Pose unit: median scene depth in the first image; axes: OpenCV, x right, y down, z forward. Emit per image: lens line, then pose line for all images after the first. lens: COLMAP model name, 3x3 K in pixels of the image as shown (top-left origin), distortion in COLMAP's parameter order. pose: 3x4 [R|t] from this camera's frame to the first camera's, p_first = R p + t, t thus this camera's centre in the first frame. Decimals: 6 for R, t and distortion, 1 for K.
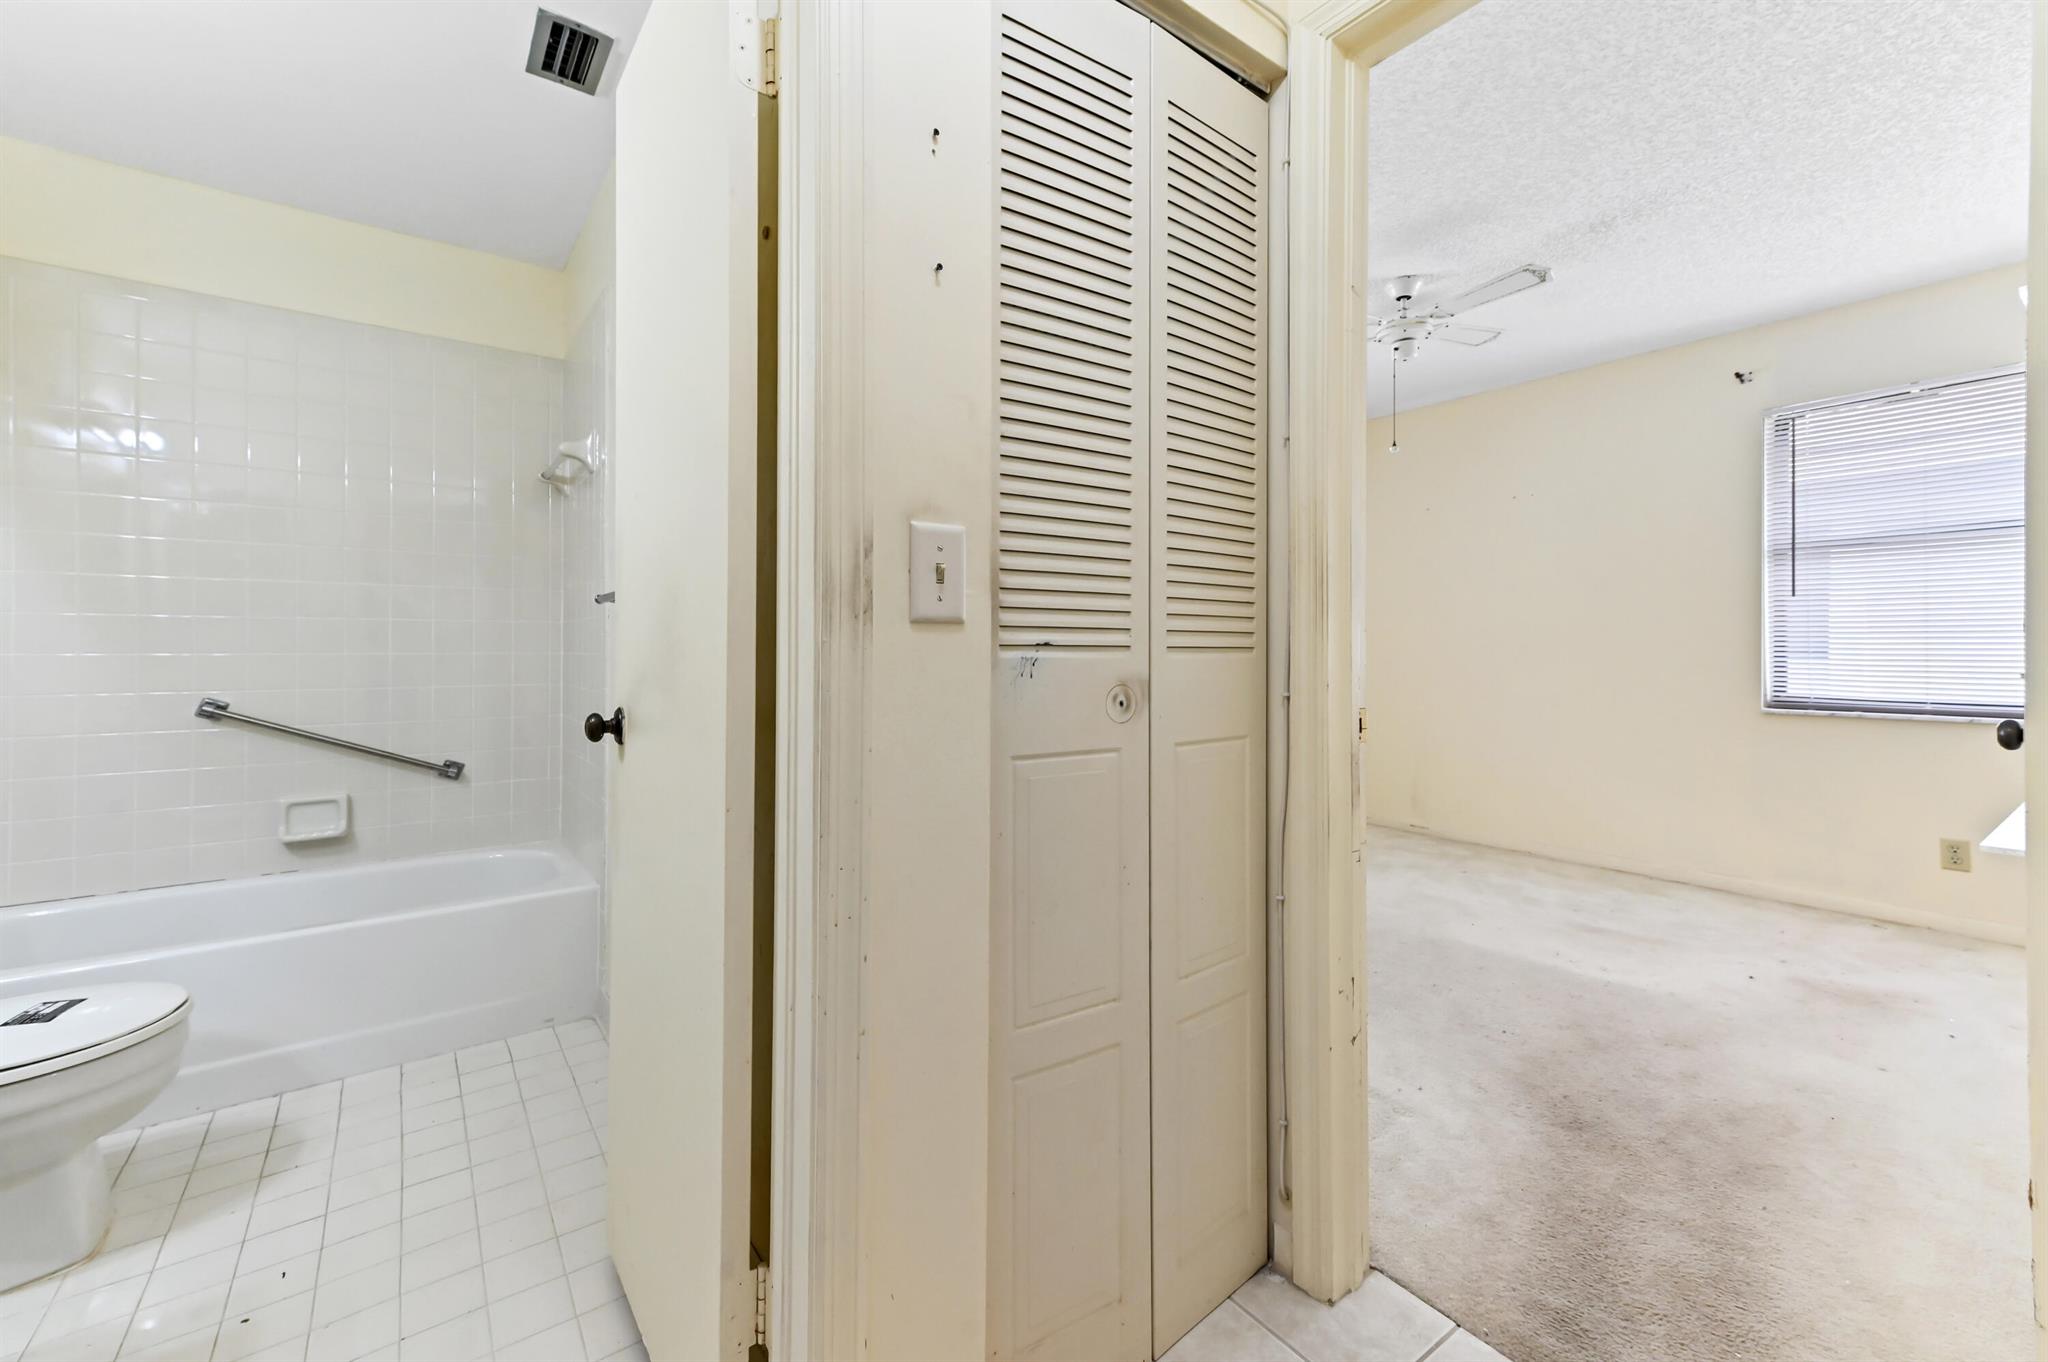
lens RADIAL K [[814.6, 0, 1048.4], [0, 814.6, 649.1], [0, 0, 1]] dist [0.013538, 0.001090]
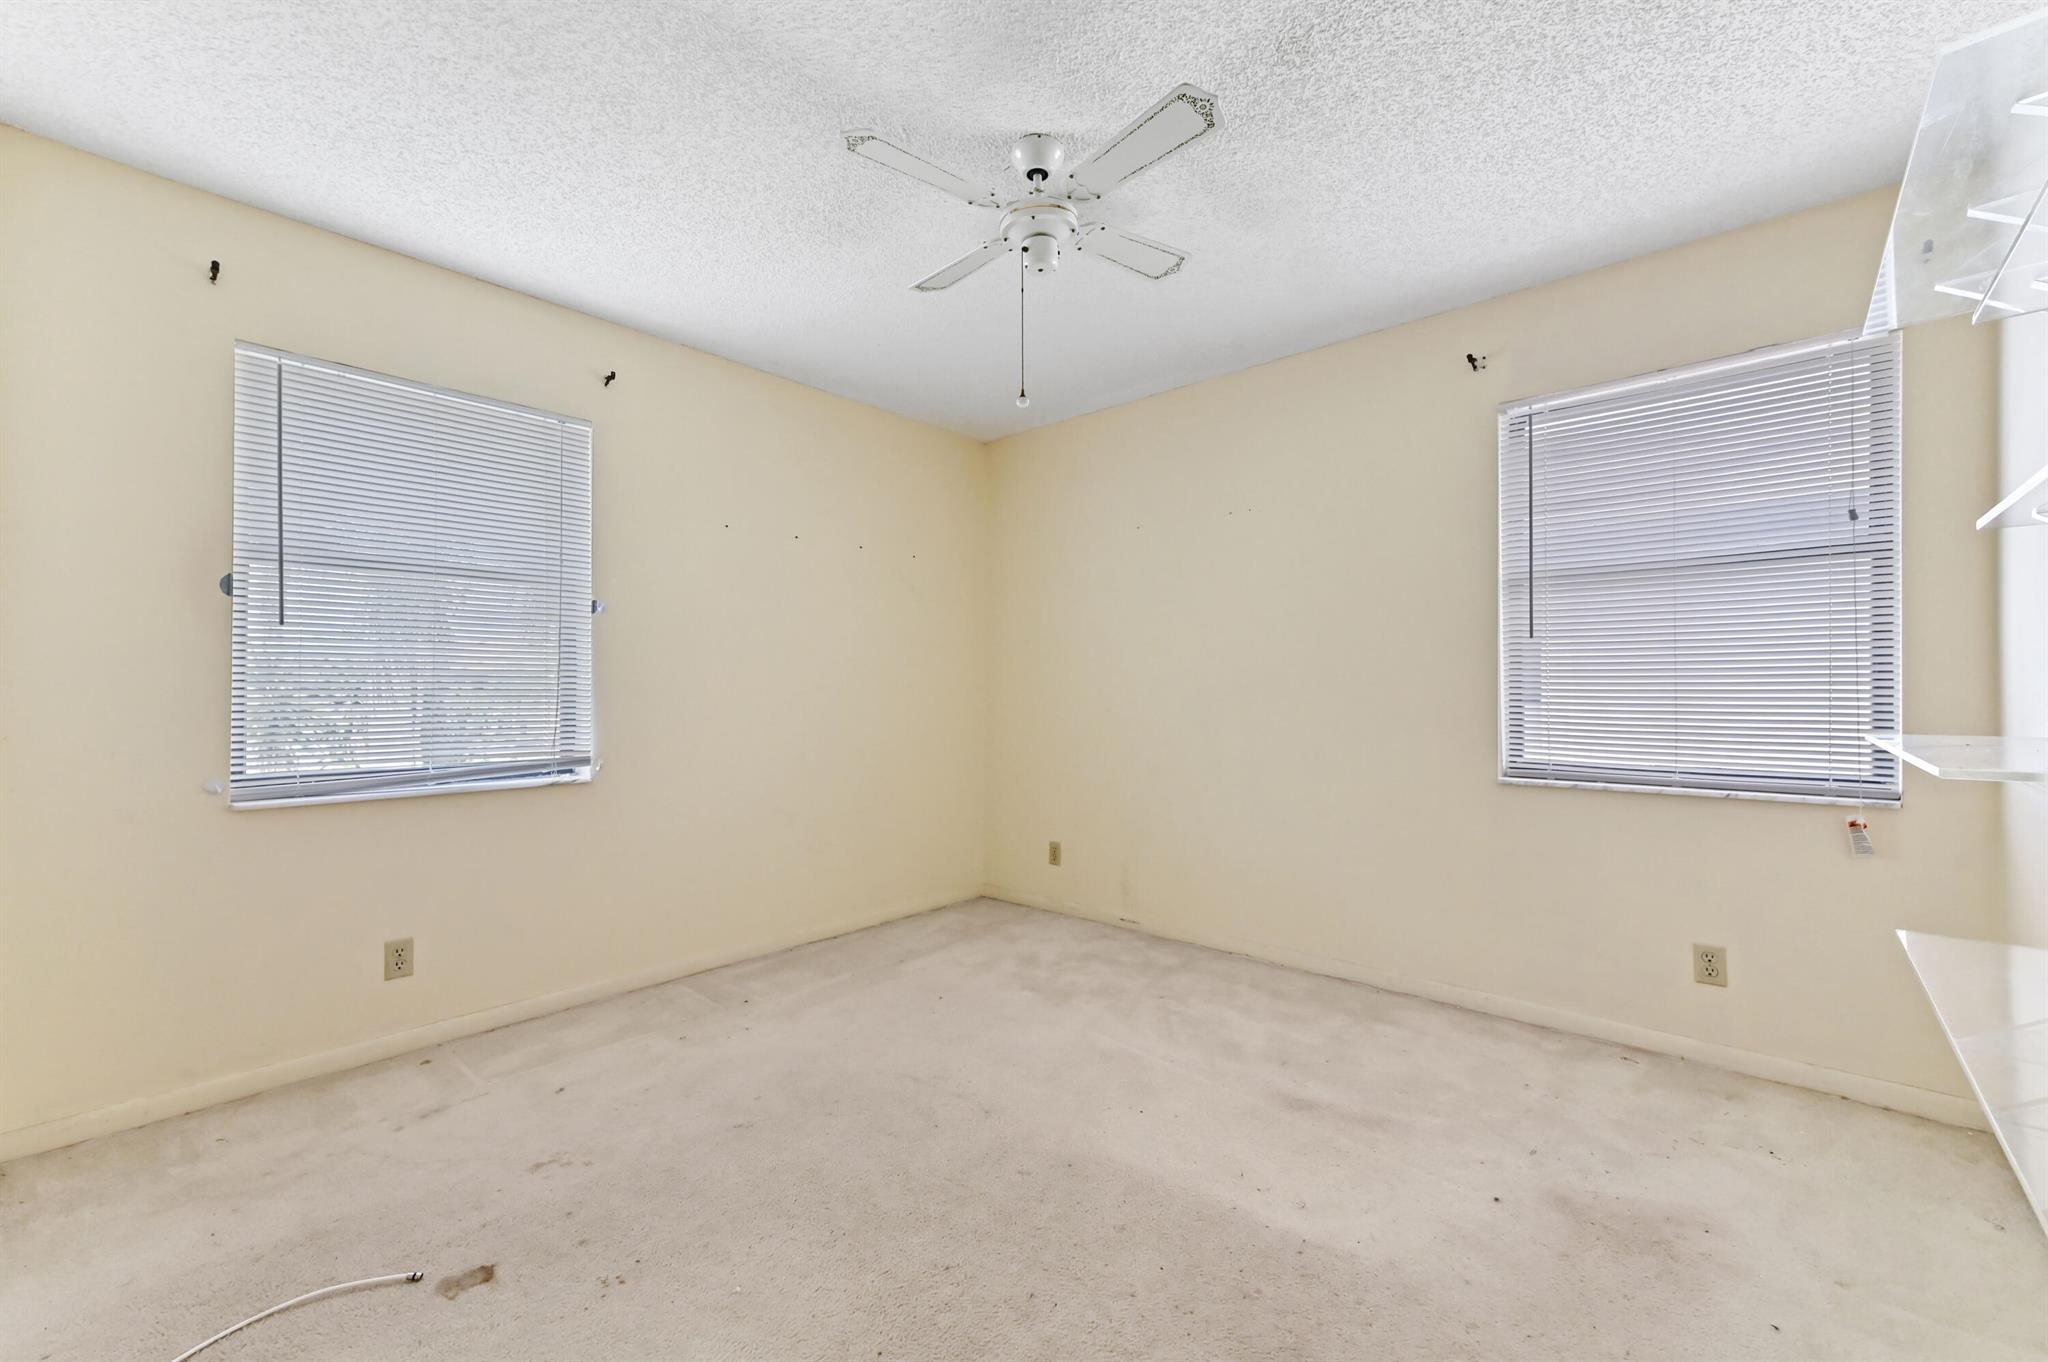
lens RADIAL K [[814.3, 0, 1020.6], [0, 814.3, 688.5], [0, 0, 1]] dist [0.011657, 0.000102]
pose [[0.979507, 0.002455, 0.201394, 0.252629], [-0.000650, 0.999959, -0.009029, -0.007214], [-0.201408, 0.008713, 0.979469, 0.315370]]
